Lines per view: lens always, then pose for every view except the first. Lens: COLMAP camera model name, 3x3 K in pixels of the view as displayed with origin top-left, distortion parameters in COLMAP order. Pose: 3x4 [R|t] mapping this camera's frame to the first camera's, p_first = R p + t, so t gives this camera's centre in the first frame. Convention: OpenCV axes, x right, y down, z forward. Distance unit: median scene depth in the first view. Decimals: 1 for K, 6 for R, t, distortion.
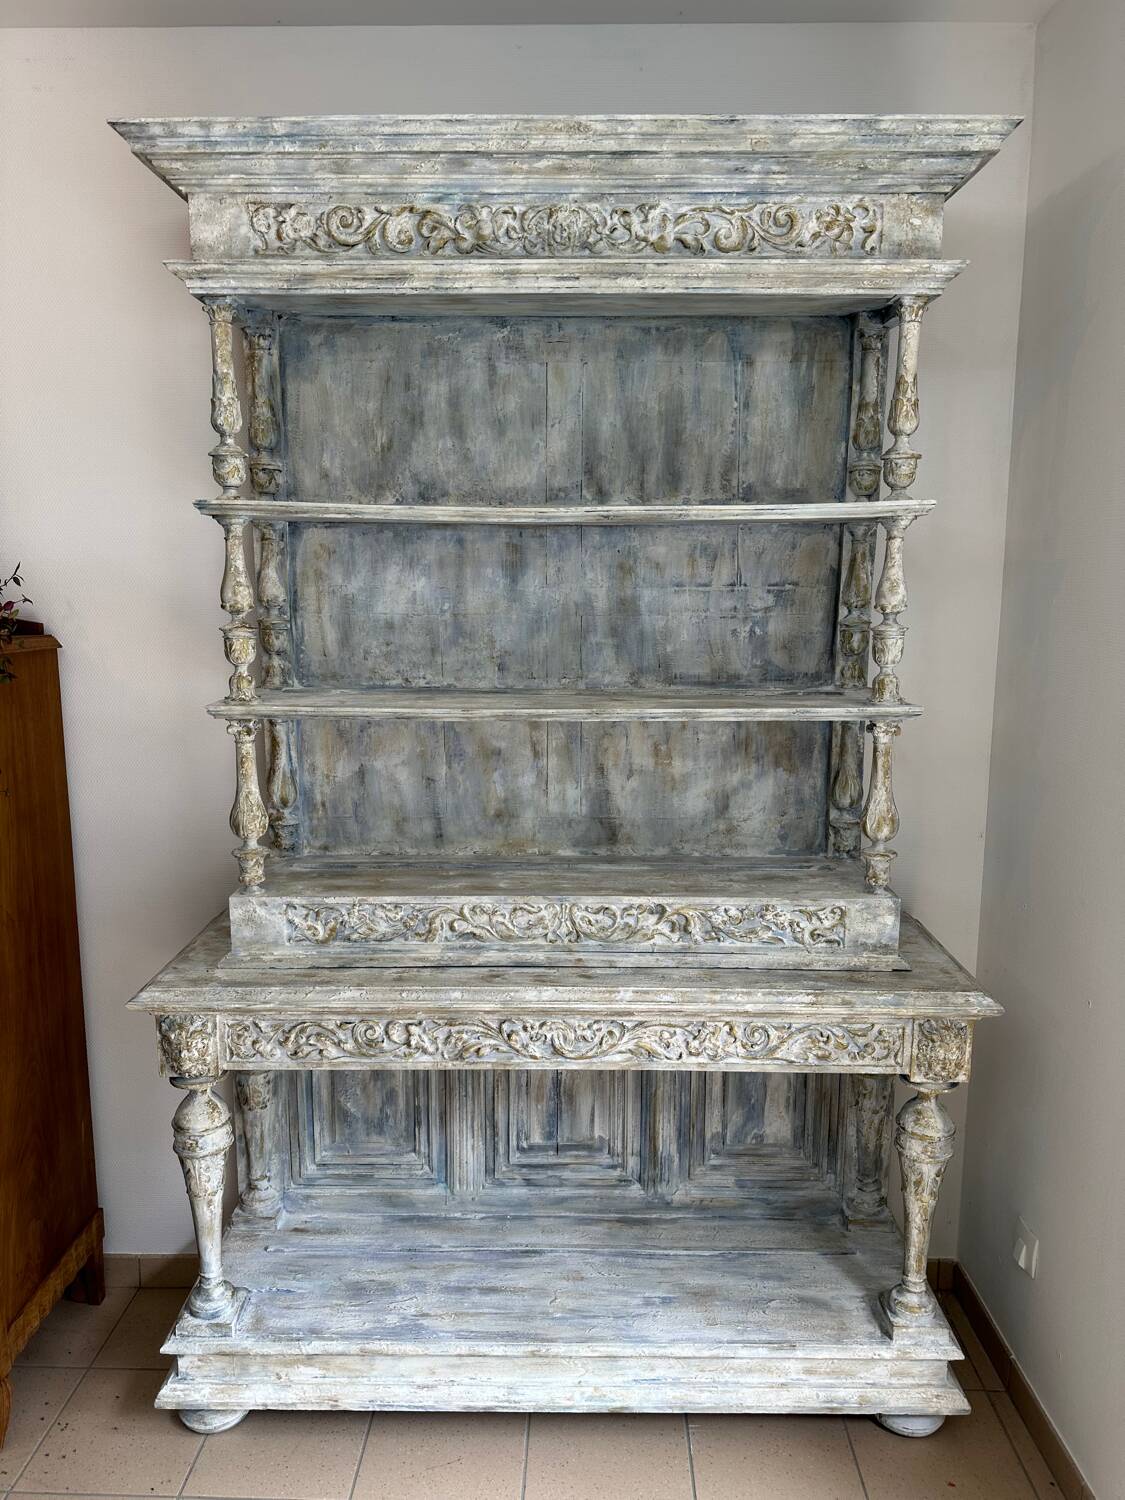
lens RADIAL K [[1048.6, 0, 555.5], [0, 1048.6, 751.8], [0, 0, 1]] dist [0.157715, -0.287528]
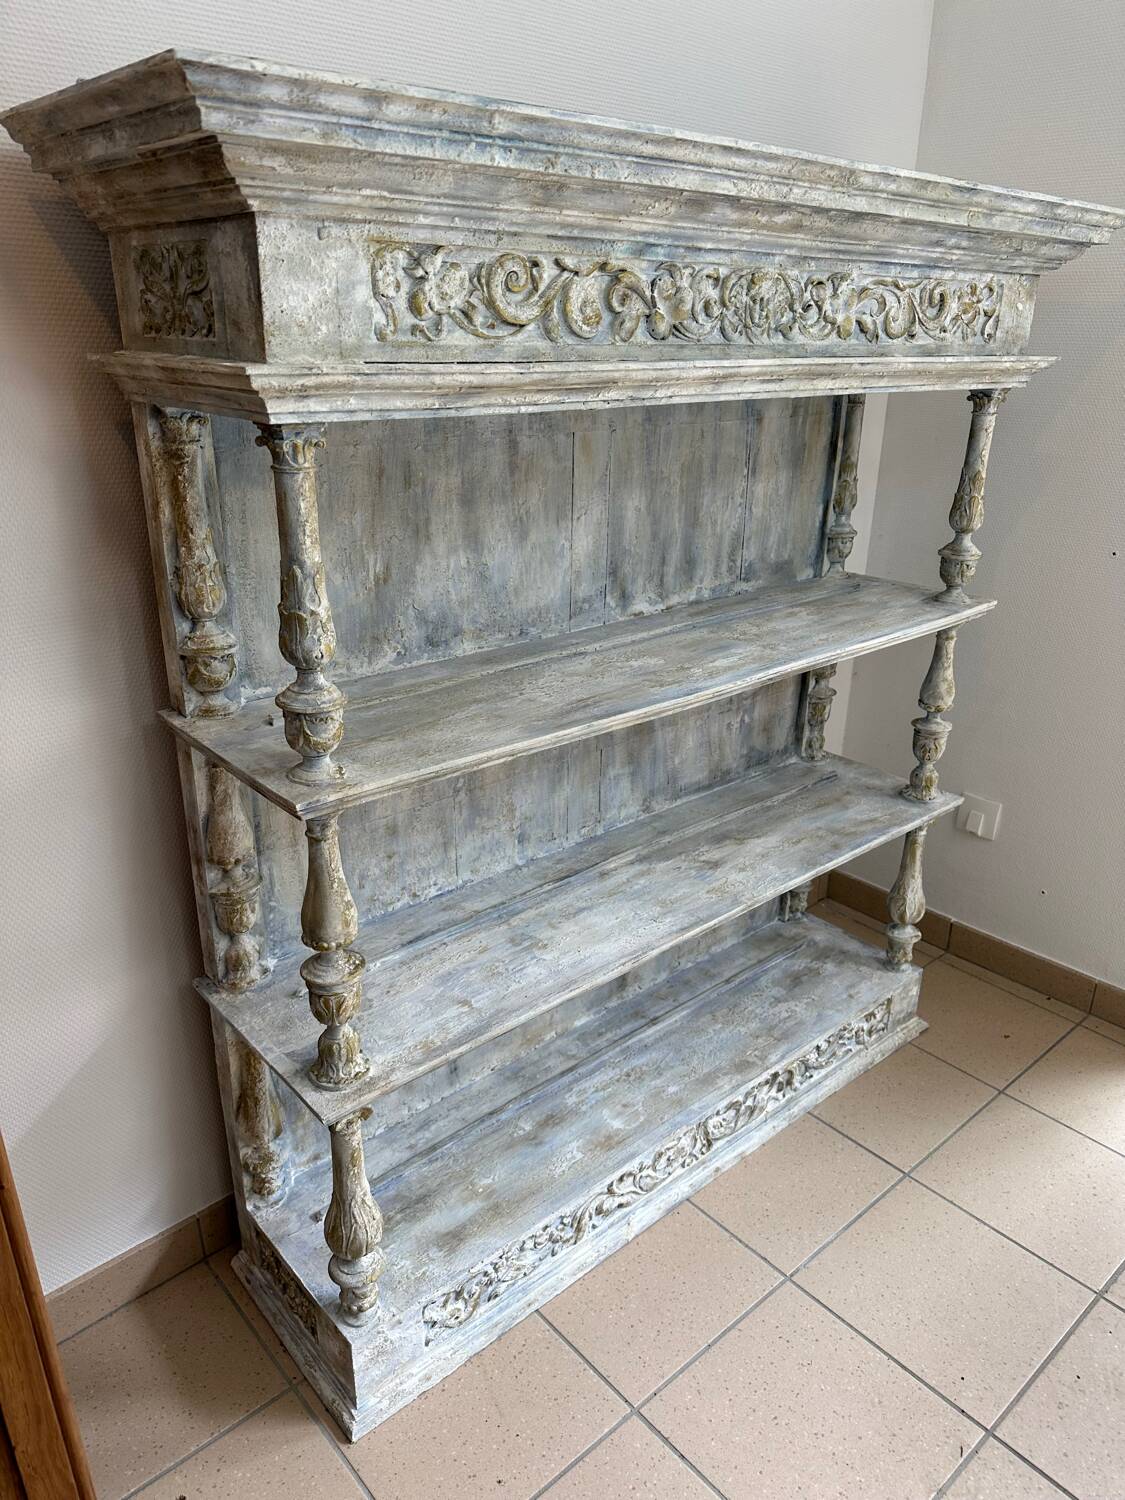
lens RADIAL K [[1048.4, 0, 557.3], [0, 1048.4, 753.5], [0, 0, 1]] dist [0.190028, -0.392328]
pose [[0.751931, -0.238703, 0.614509, -0.519114], [0.103304, 0.963293, 0.247780, -0.349879], [-0.651098, -0.122832, 0.748989, 0.473966]]
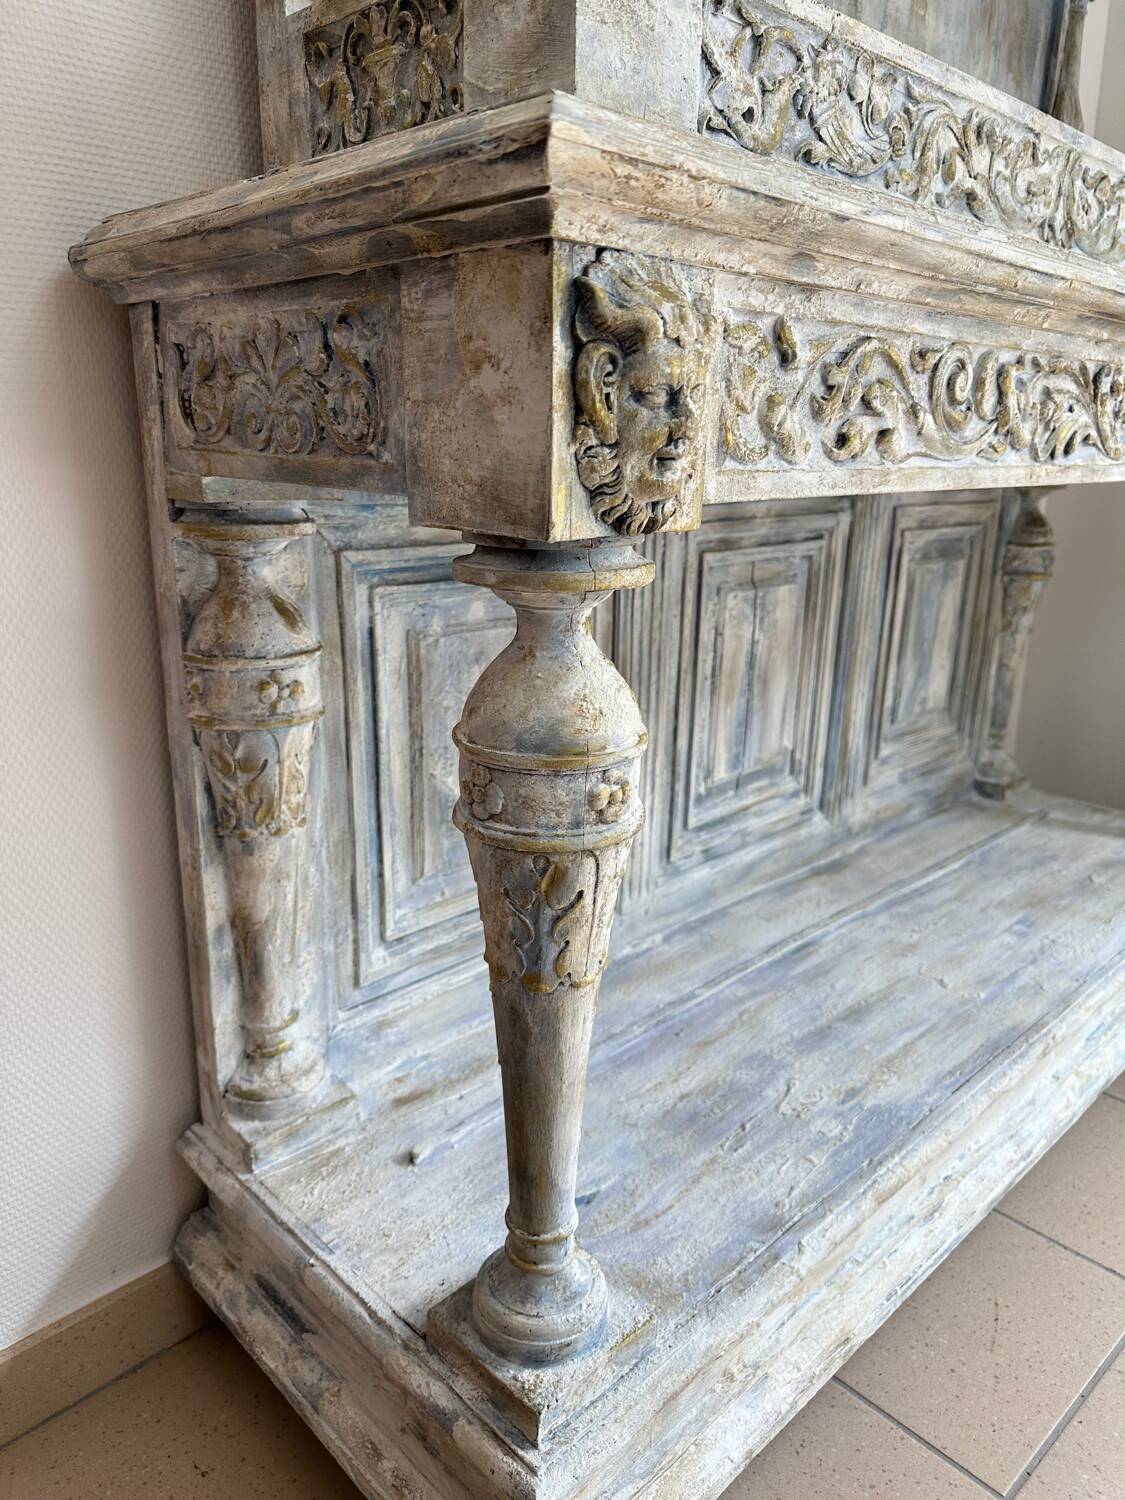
lens RADIAL K [[1058.3, 0, 555.7], [0, 1058.3, 755.2], [0, 0, 1]] dist [0.167183, -0.346274]
pose [[0.713612, -0.192627, 0.673537, -0.526825], [0.104184, 0.979943, 0.169874, 0.300191], [-0.692750, -0.051052, 0.719368, 0.790903]]
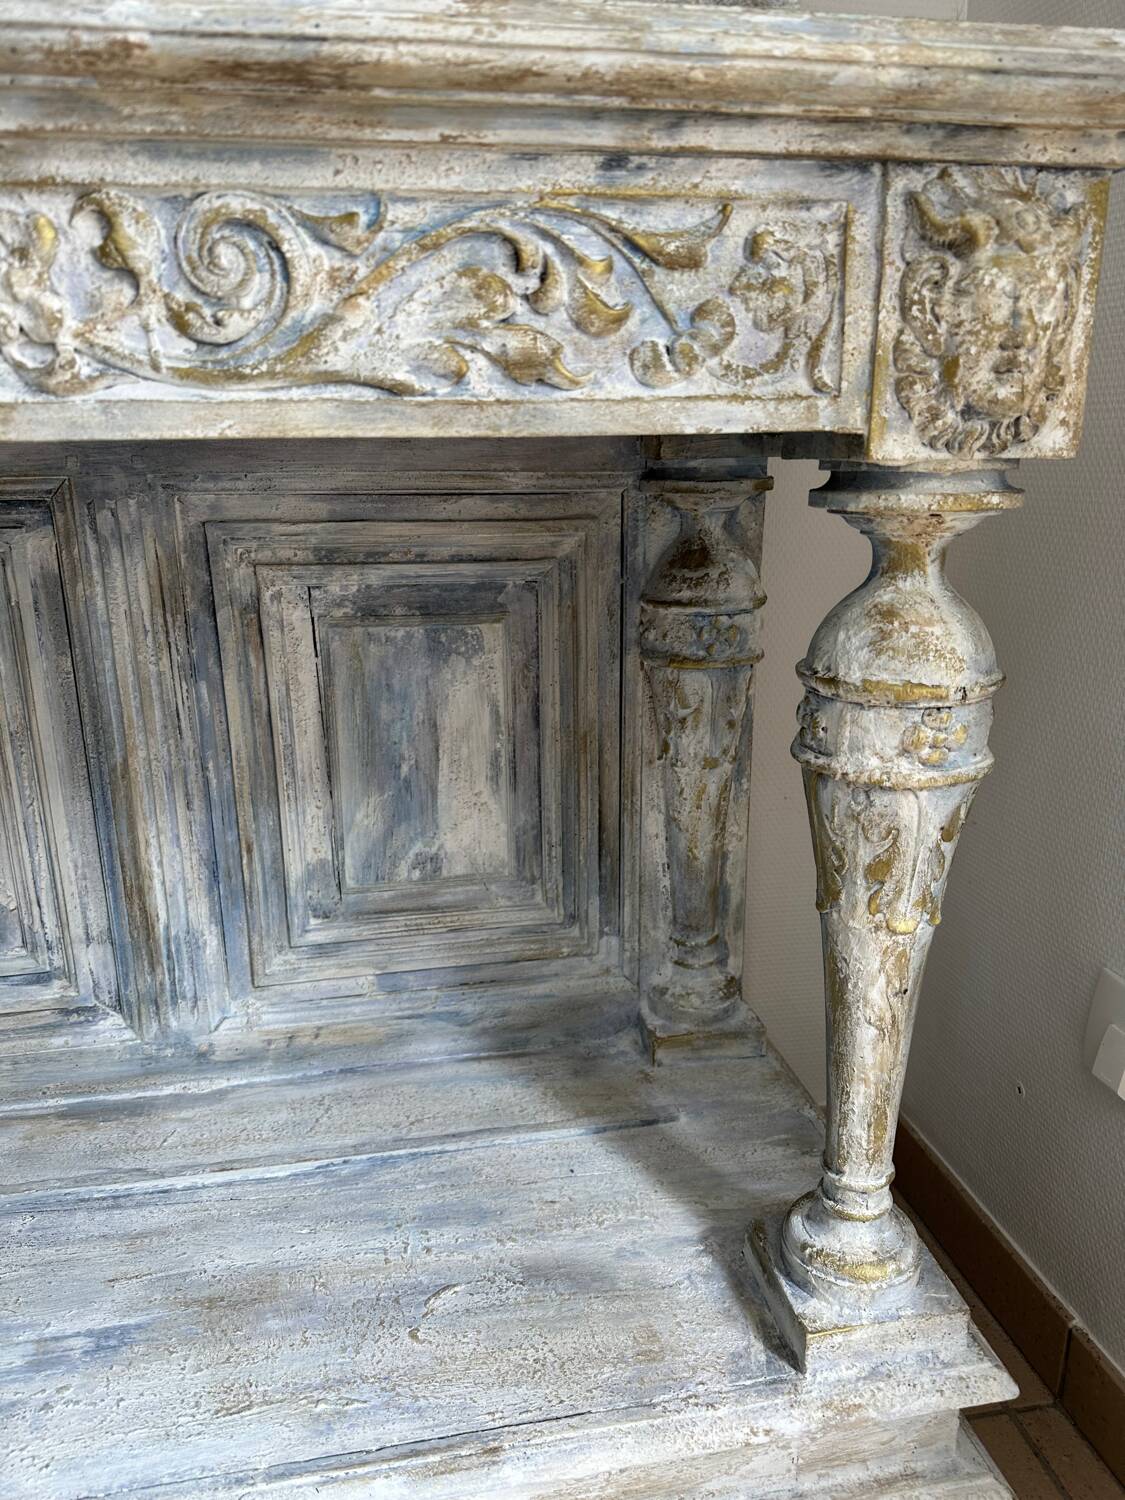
lens RADIAL K [[1052.1, 0, 552.6], [0, 1052.1, 750.1], [0, 0, 1]] dist [0.105266, -0.193941]
pose [[0.981439, -0.066755, 0.179782, 0.199595], [0.048019, 0.993140, 0.106621, 0.332440], [-0.185666, -0.096009, 0.977911, 0.729146]]
